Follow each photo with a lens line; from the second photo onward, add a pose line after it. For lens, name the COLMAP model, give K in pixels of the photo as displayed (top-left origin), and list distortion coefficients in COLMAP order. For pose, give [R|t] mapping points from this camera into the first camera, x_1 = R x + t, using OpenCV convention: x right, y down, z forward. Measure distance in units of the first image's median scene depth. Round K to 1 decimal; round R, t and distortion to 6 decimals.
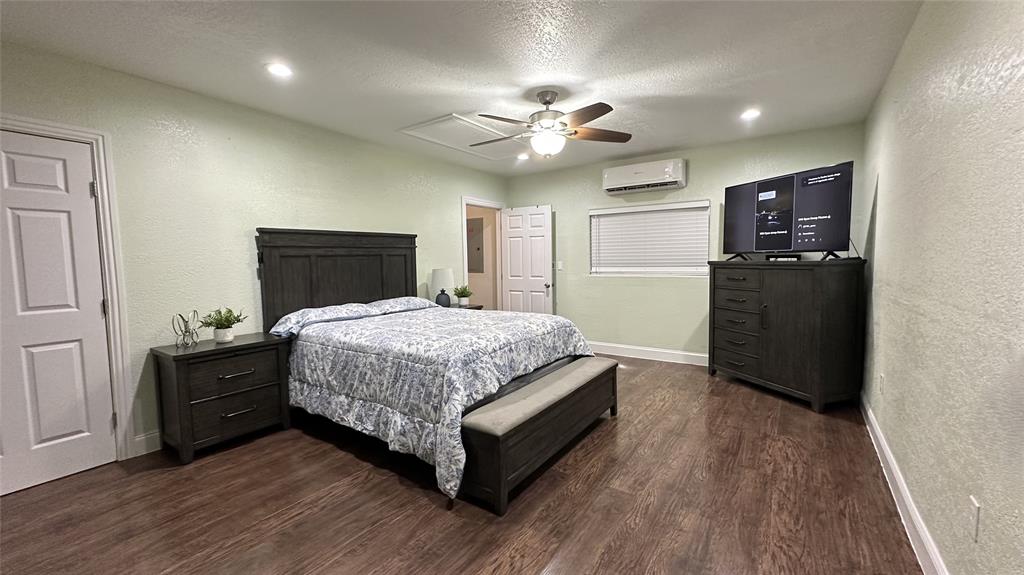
lens RADIAL K [[411.9, 0, 510.5], [0, 411.9, 287.9], [0, 0, 1]] dist [-0.003535, 0.000796]
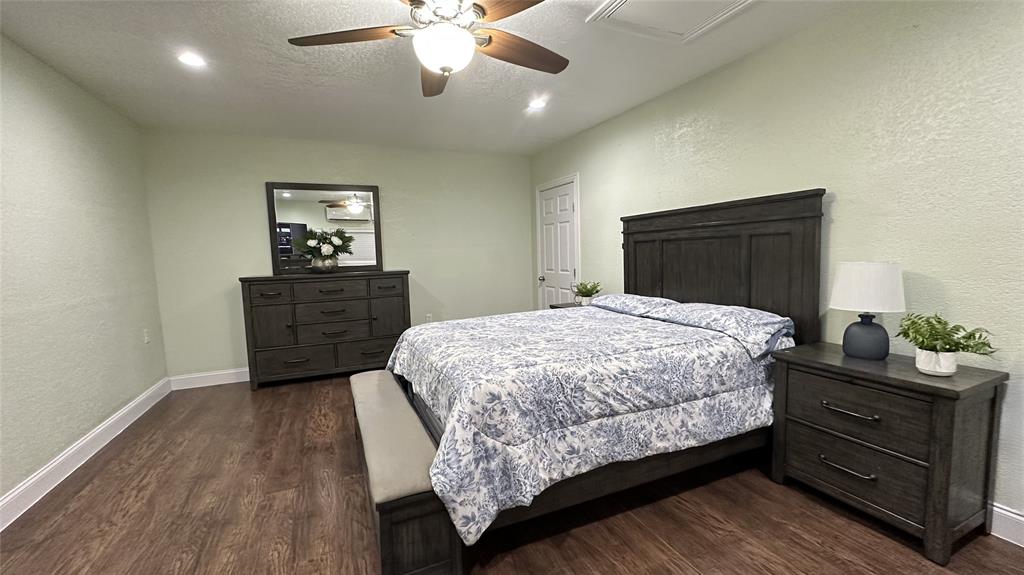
lens RADIAL K [[411.9, 0, 514.9], [0, 411.9, 288.7], [0, 0, 1]] dist [-0.003535, 0.000796]
pose [[-0.517086, 0.107845, -0.849112, 0.465535], [-0.022256, 0.990001, 0.139293, -0.090279], [0.855644, 0.090924, -0.509515, 1.176065]]
